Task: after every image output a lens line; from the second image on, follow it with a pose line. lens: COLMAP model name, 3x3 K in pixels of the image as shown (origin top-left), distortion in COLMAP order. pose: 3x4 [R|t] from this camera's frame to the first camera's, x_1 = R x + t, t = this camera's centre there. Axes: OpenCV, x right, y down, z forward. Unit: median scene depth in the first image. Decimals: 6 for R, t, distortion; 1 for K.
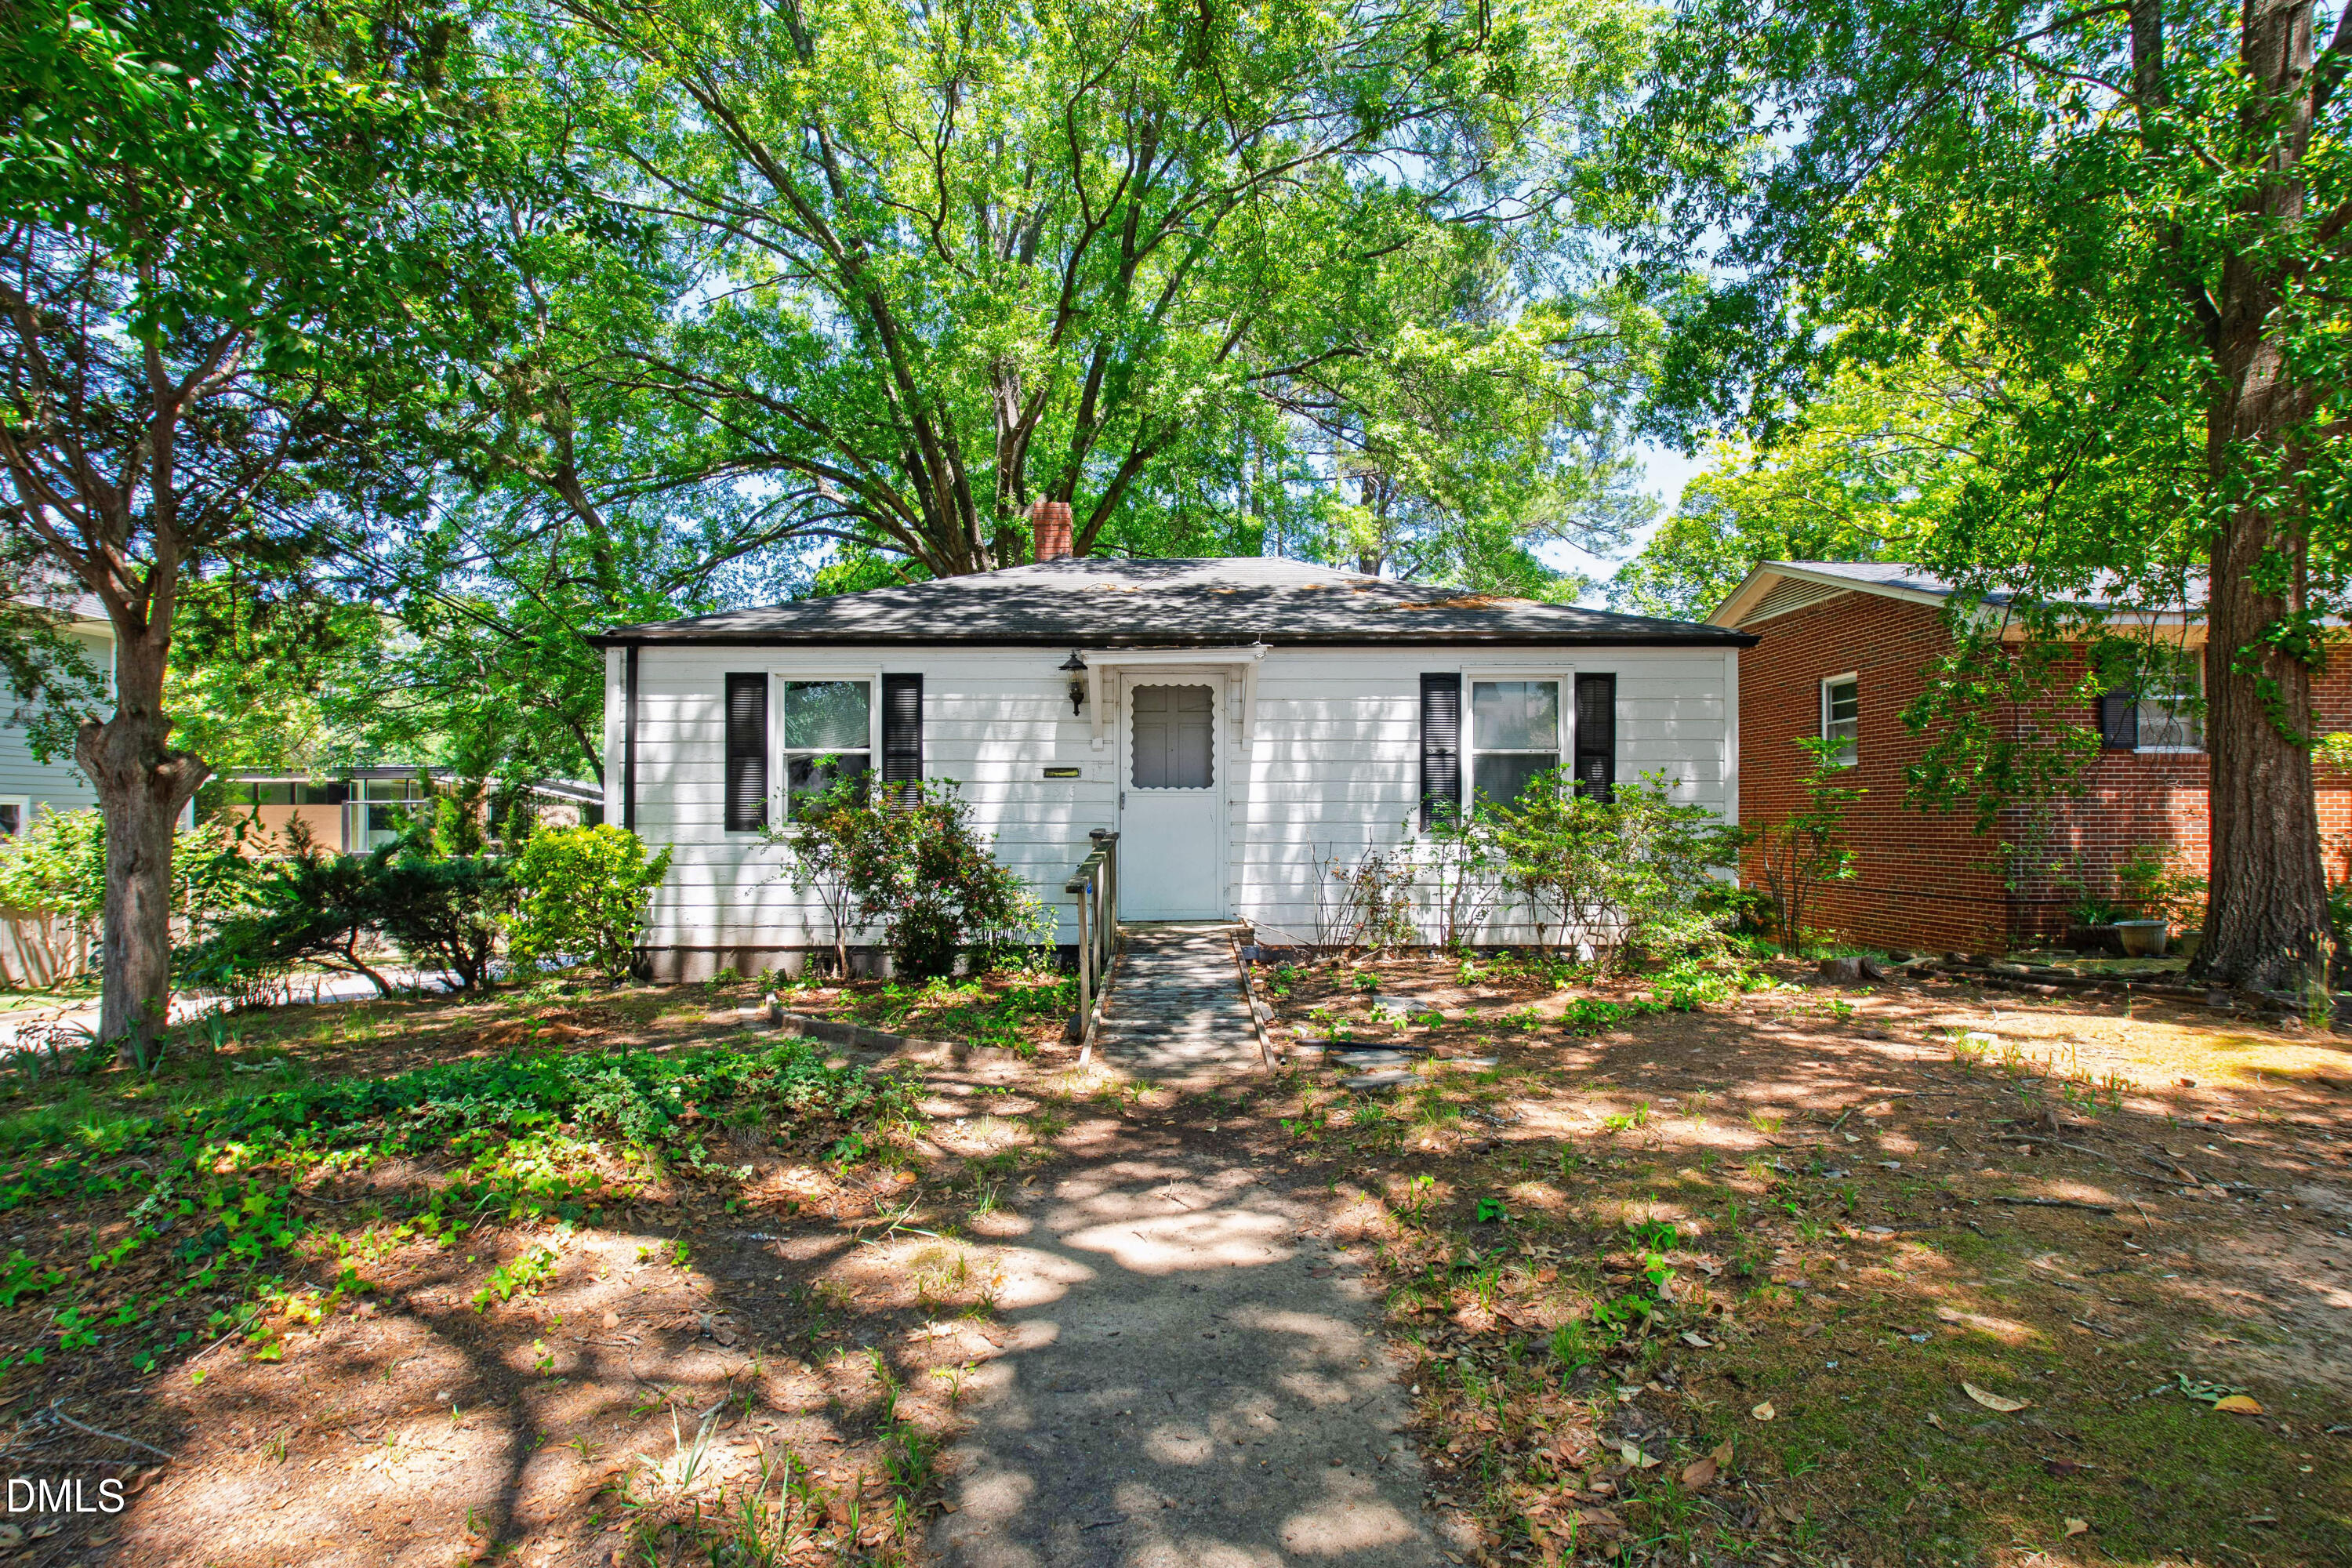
lens RADIAL K [[941.7, 0, 1162.6], [0, 941.7, 806.8], [0, 0, 1]] dist [0.001257, -0.000113]
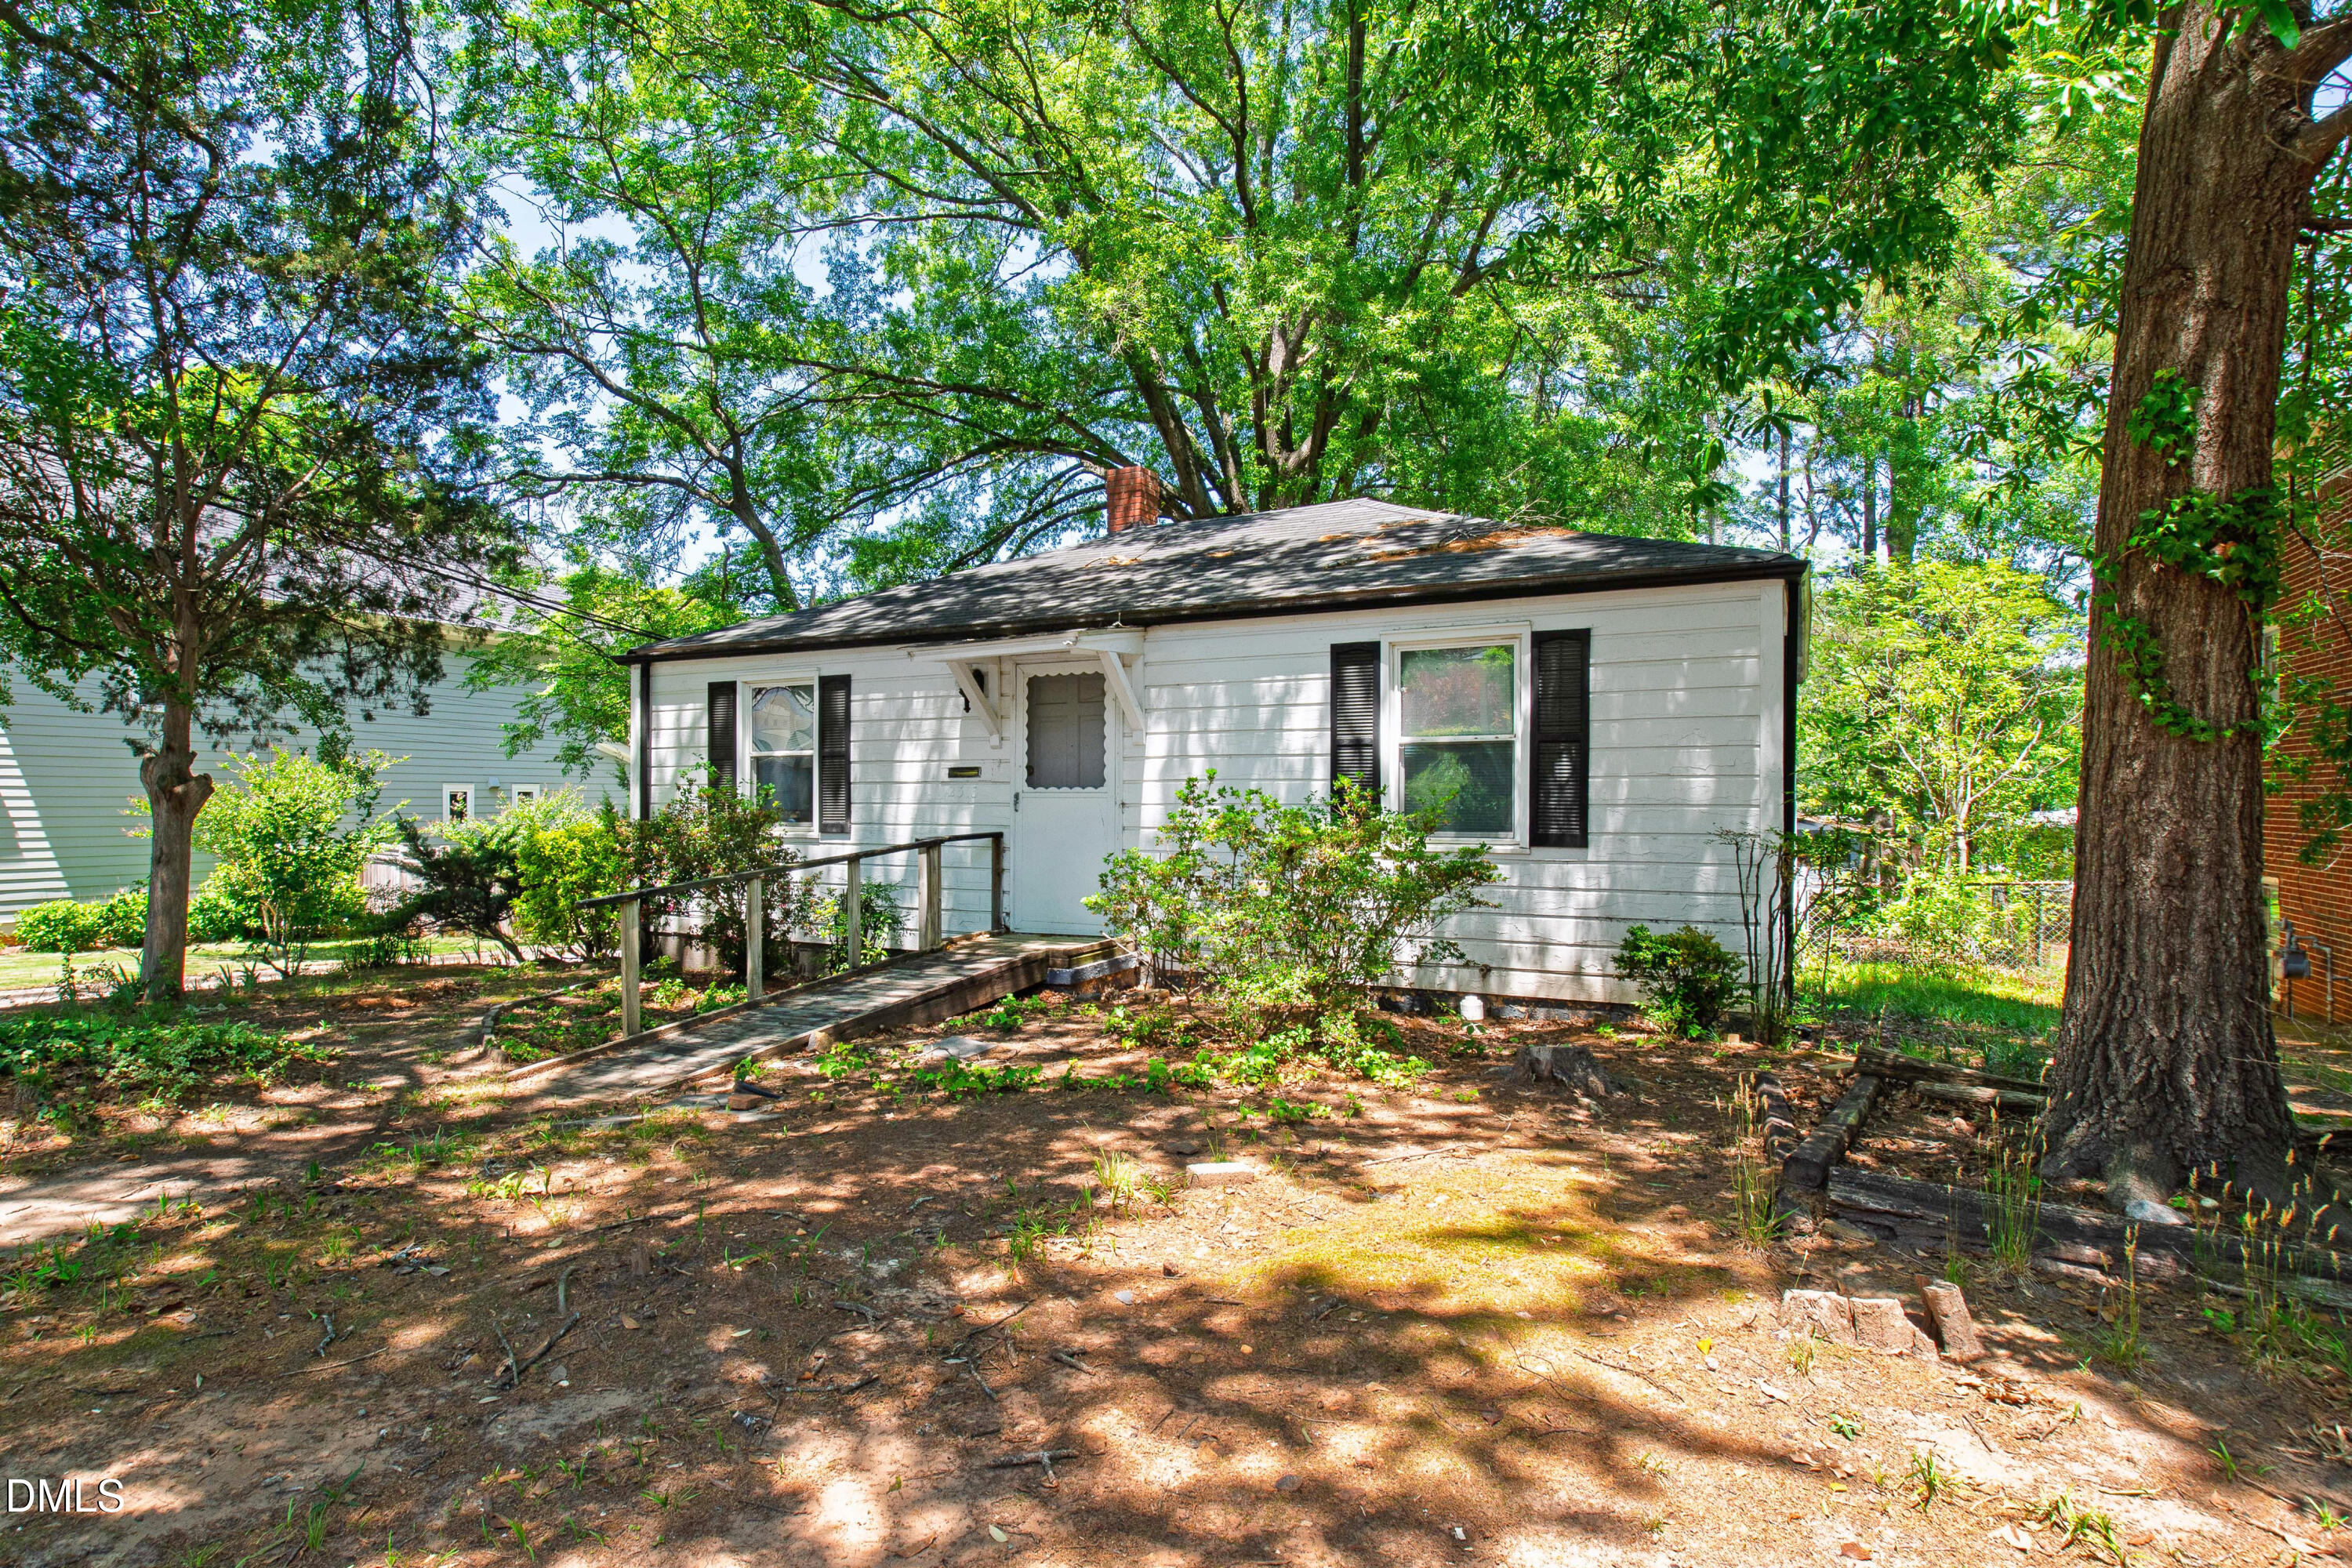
lens RADIAL K [[1060.4, 0, 1187.5], [0, 1060.4, 788.5], [0, 0, 1]] dist [-0.011809, 0.000657]
pose [[0.910999, -0.003426, -0.412395, 0.534841], [0.002699, 0.999994, -0.002345, -0.017086], [0.412400, 0.001023, 0.911002, 0.123804]]
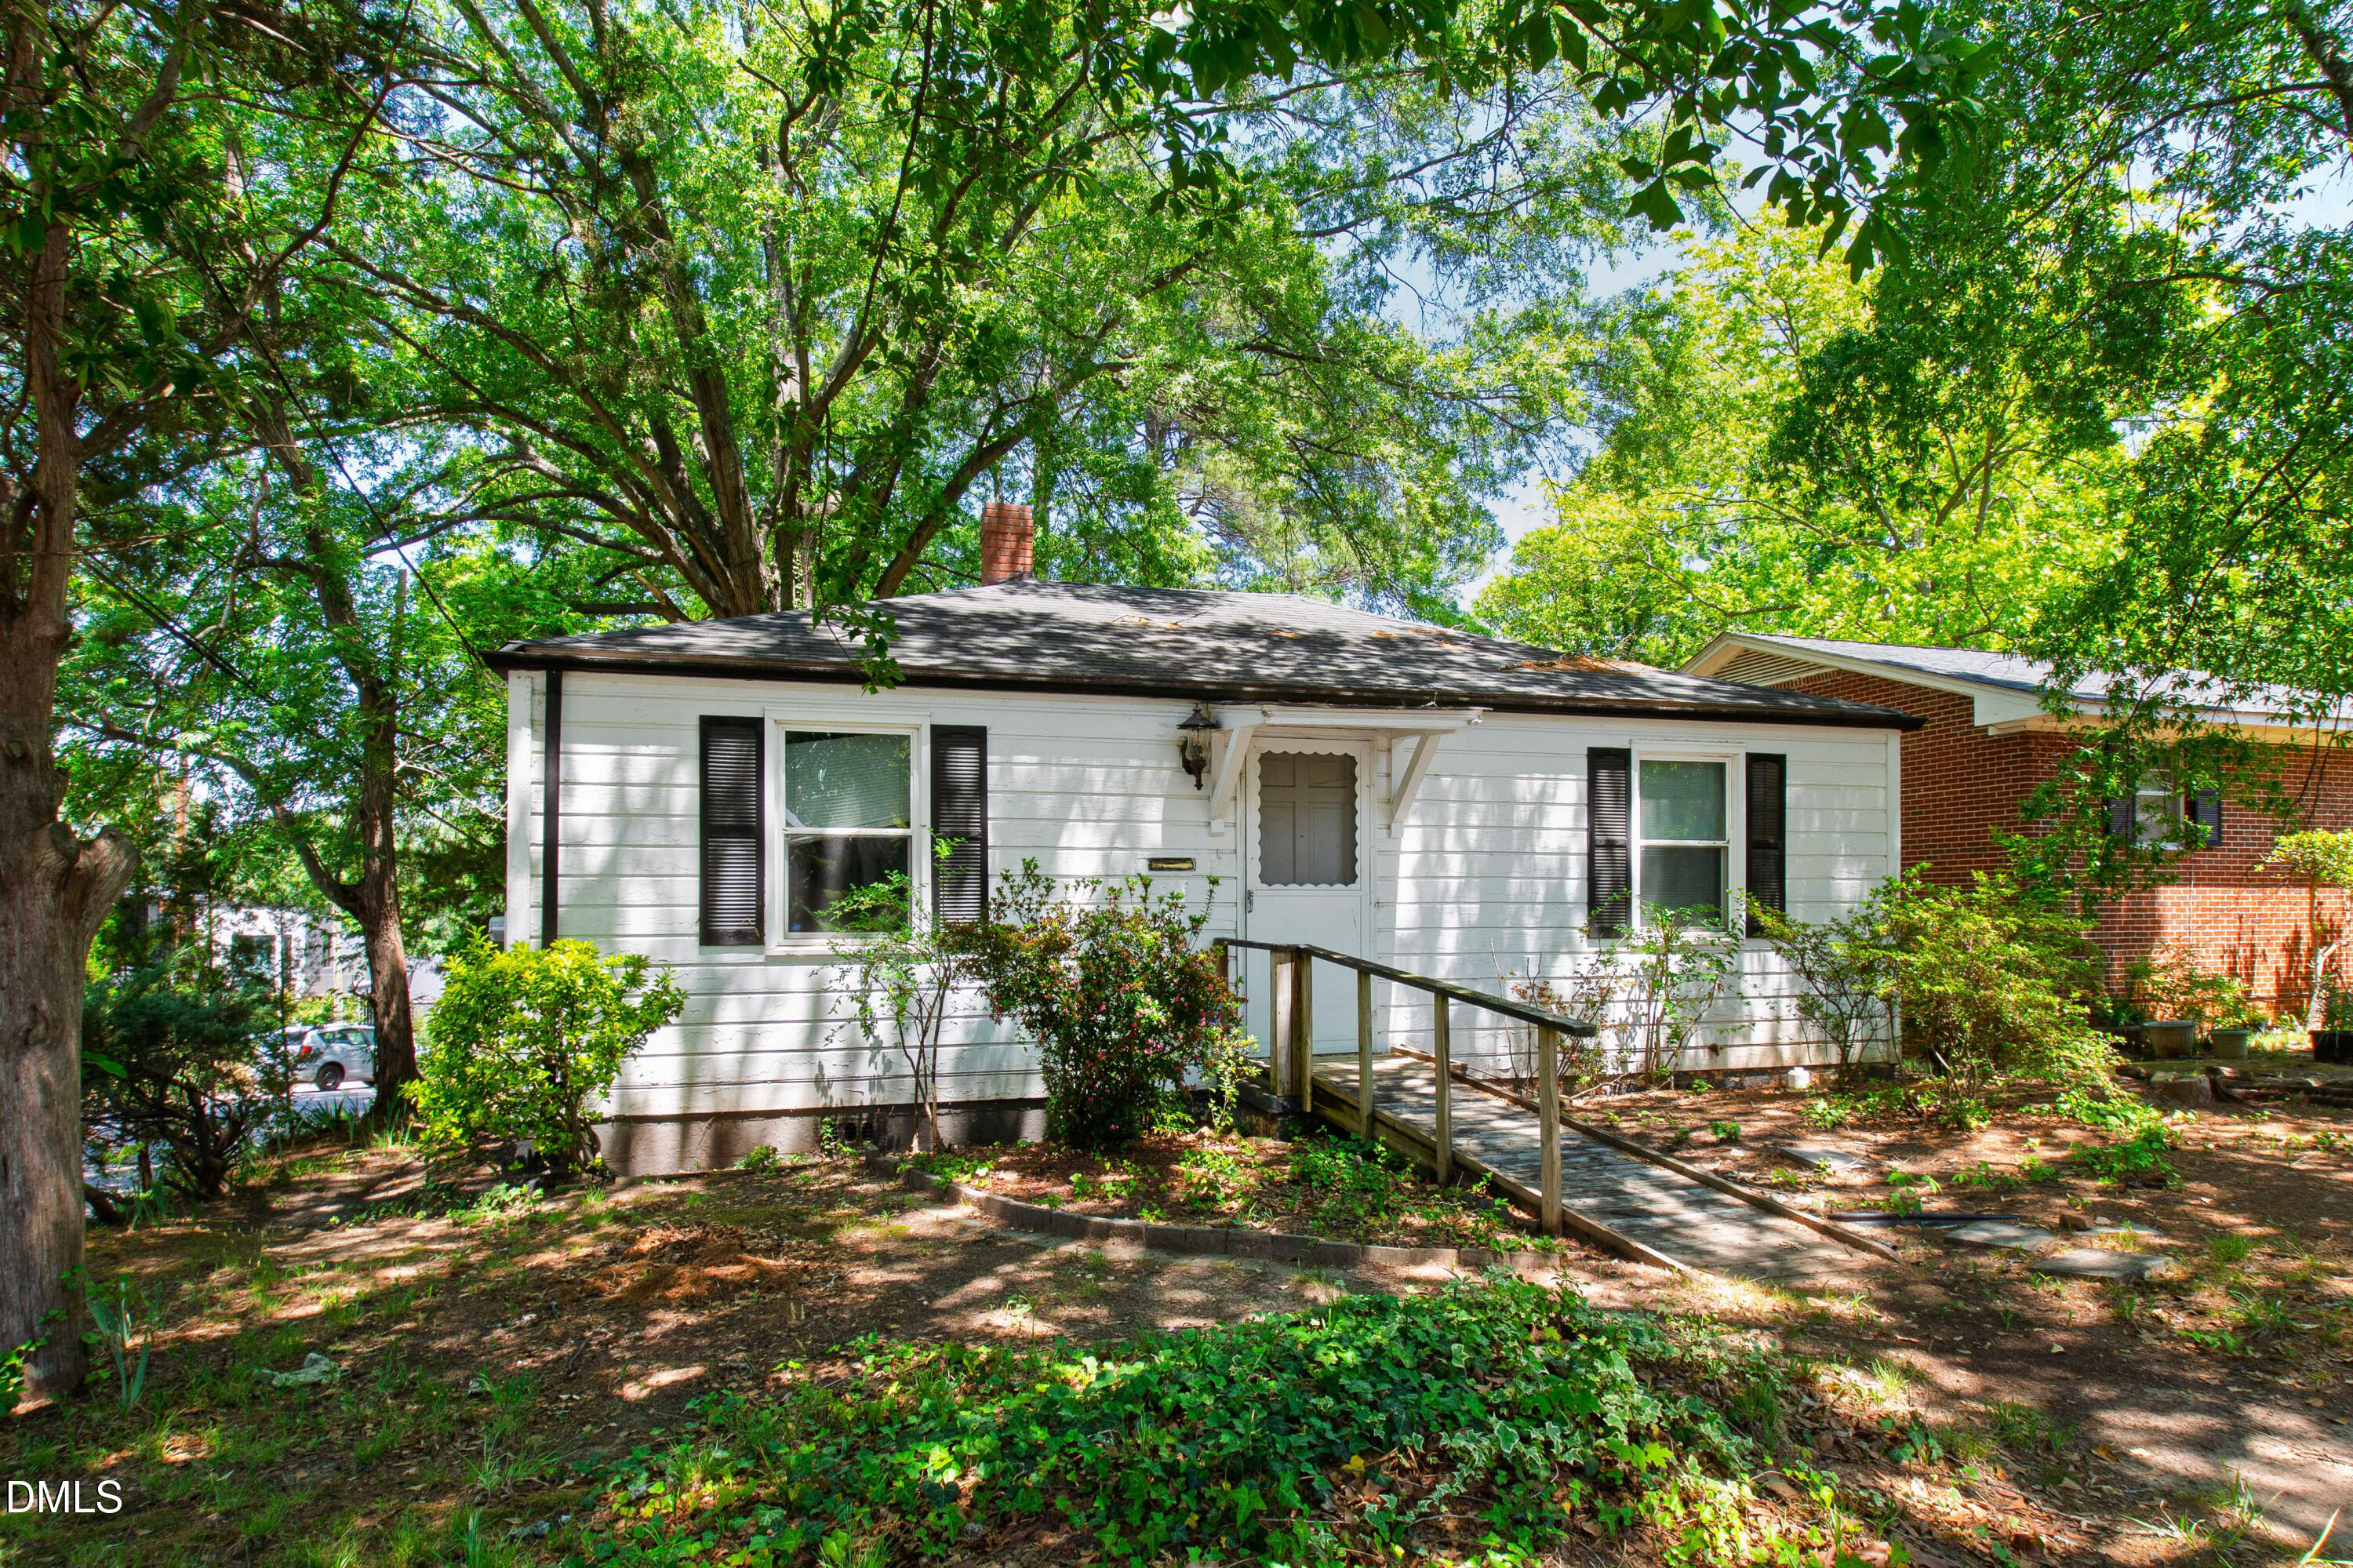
lens RADIAL K [[1163.3, 0, 1138.0], [0, 1163.3, 894.8], [0, 0, 1]] dist [0.000095, -0.001331]
pose [[0.971042, 0.000862, 0.238908, -0.355979], [-0.001133, 0.999999, 0.000996, -0.012717], [-0.238907, -0.001238, 0.971042, 0.098742]]
